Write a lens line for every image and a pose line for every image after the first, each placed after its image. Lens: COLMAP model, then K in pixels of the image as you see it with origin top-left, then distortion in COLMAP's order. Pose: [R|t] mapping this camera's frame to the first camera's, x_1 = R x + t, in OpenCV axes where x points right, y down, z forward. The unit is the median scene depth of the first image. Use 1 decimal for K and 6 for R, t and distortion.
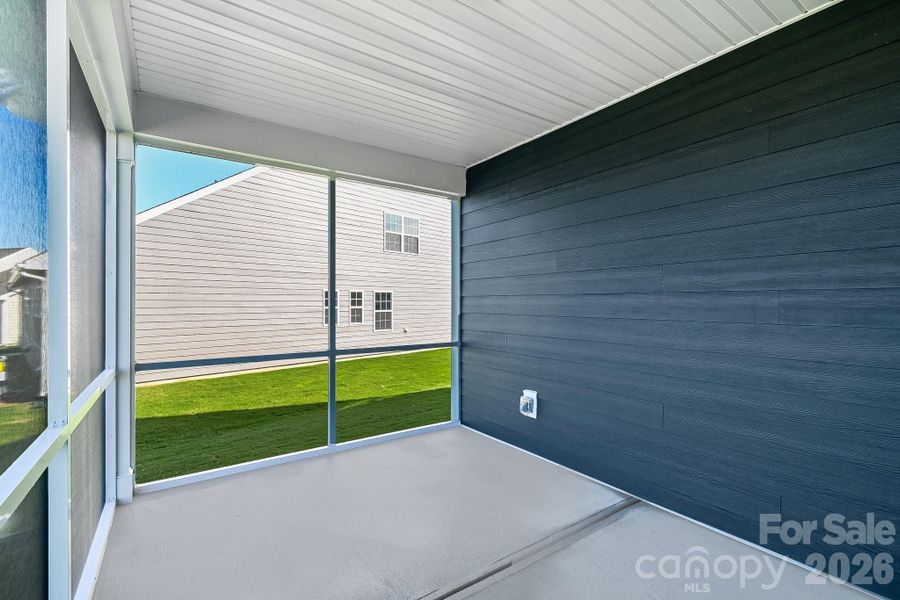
lens RADIAL K [[400.5, 0, 450.0], [0, 400.5, 300.0], [0, 0, 1]] dist [0.020953, 0.000155]
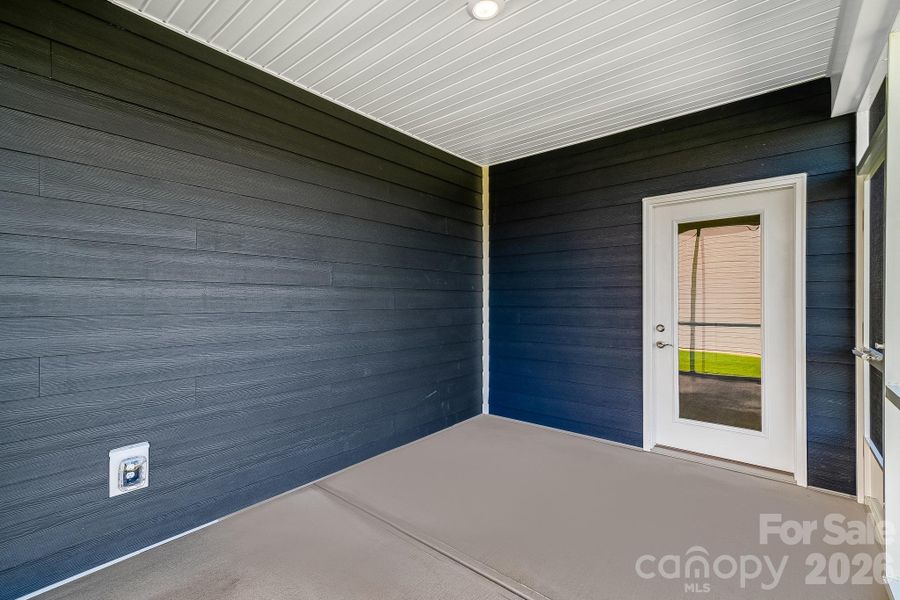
lens RADIAL K [[400.5, 0, 450.0], [0, 400.5, 300.0], [0, 0, 1]] dist [0.020953, 0.000155]
pose [[-0.275293, -0.002477, 0.961357, -0.543515], [-0.004079, 0.999991, 0.001408, 0.014682], [-0.961352, -0.003534, -0.275300, 0.815495]]
